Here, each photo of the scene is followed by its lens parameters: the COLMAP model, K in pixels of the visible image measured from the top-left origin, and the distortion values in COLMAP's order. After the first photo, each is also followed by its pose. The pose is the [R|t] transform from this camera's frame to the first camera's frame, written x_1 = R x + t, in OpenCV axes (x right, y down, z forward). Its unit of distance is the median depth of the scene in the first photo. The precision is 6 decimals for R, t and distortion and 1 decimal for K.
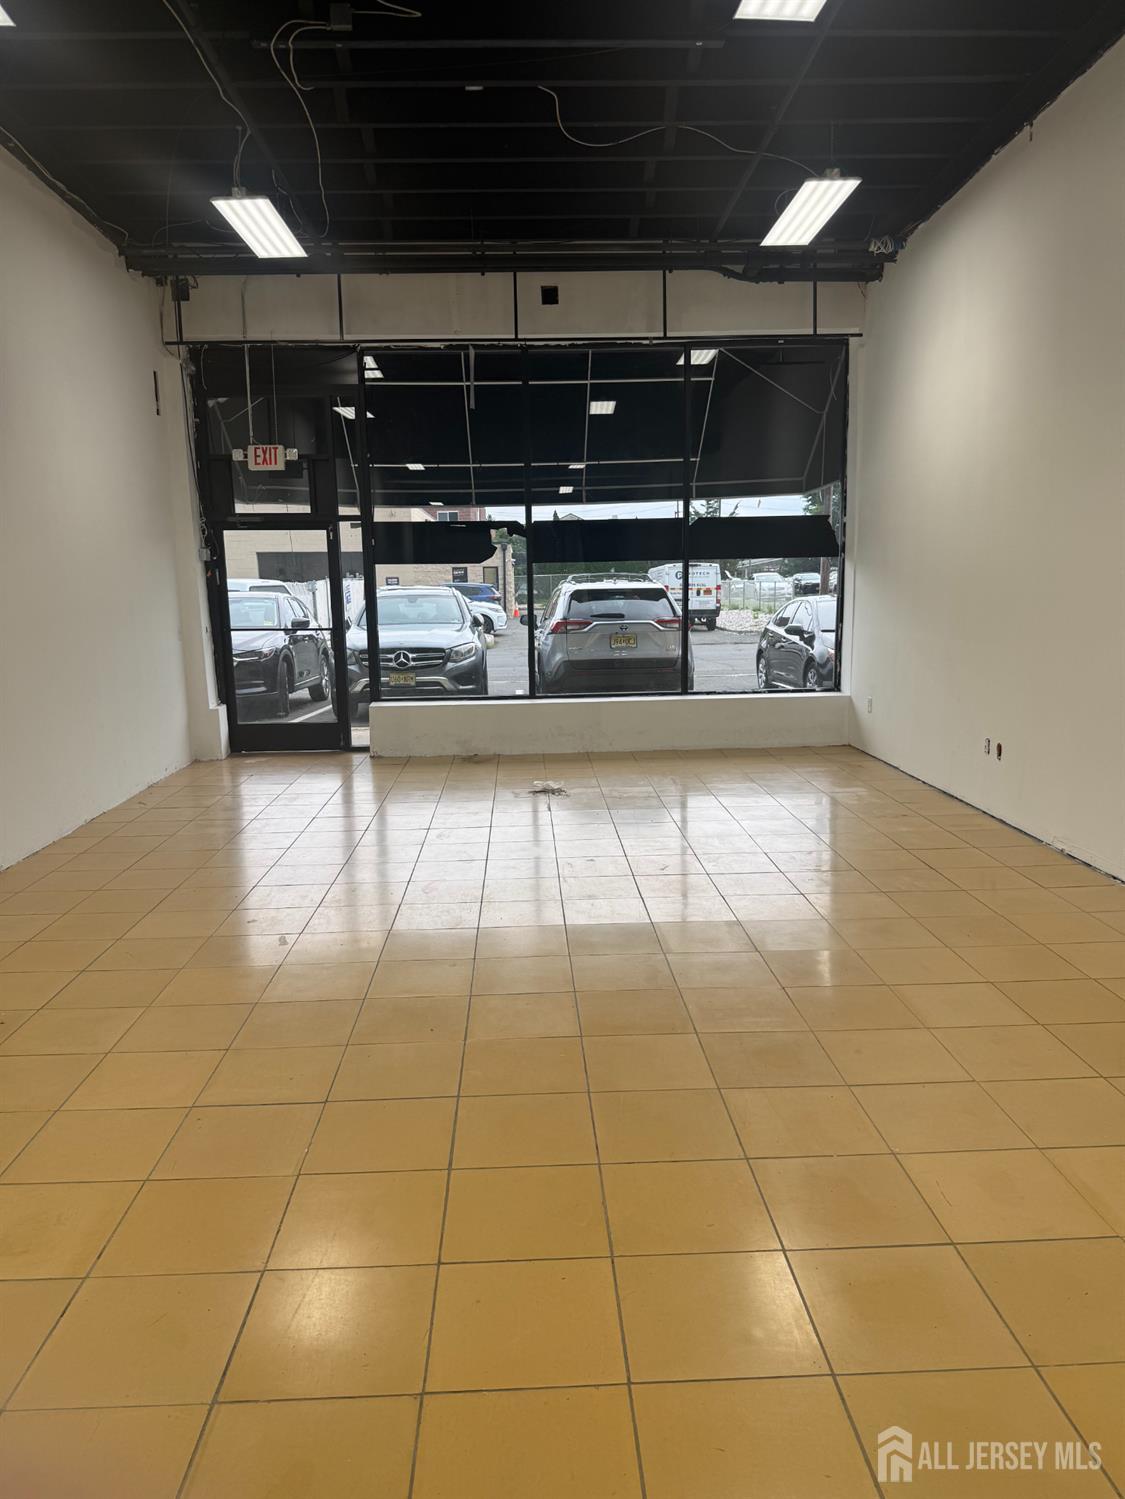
lens RADIAL K [[1048.5, 0, 562.4], [0, 1048.5, 750.0], [0, 0, 1]] dist [0.003747, -0.000990]
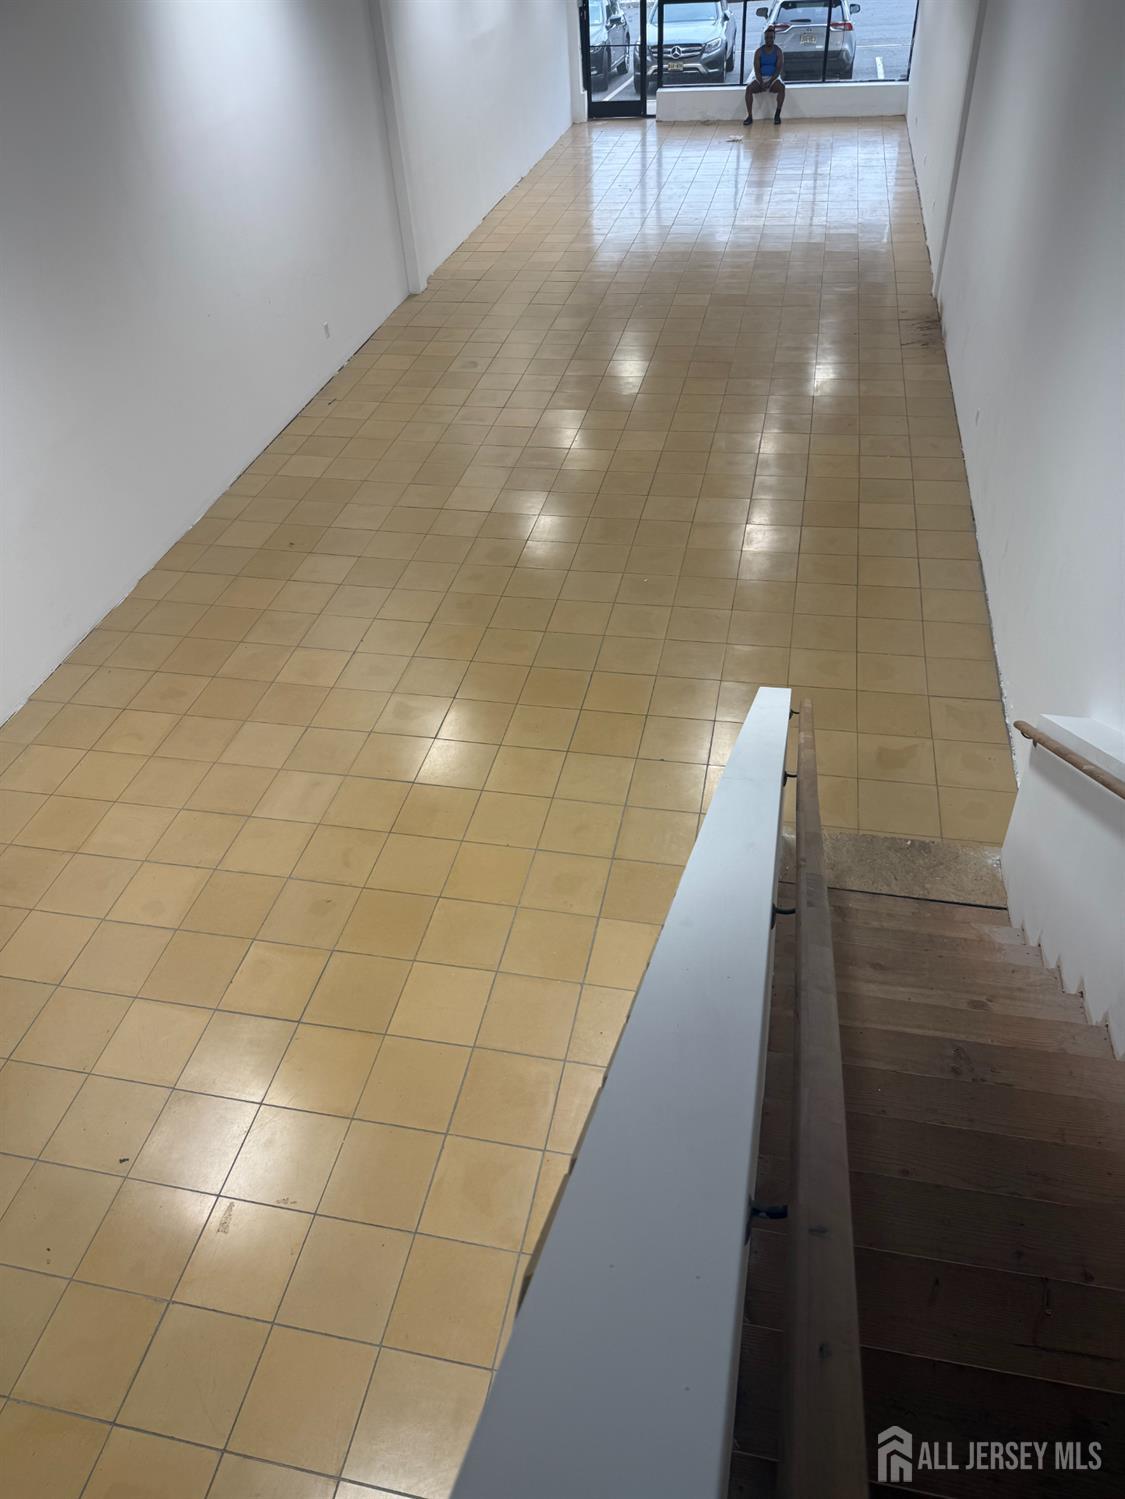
lens RADIAL K [[1048.5, 0, 568.3], [0, 1048.5, 750.3], [0, 0, 1]] dist [0.003747, -0.000990]
pose [[0.969594, 0.132291, -0.205881, 0.205060], [-0.003069, 0.847800, 0.530307, -0.033207], [0.244701, -0.513550, 0.822428, -1.183257]]
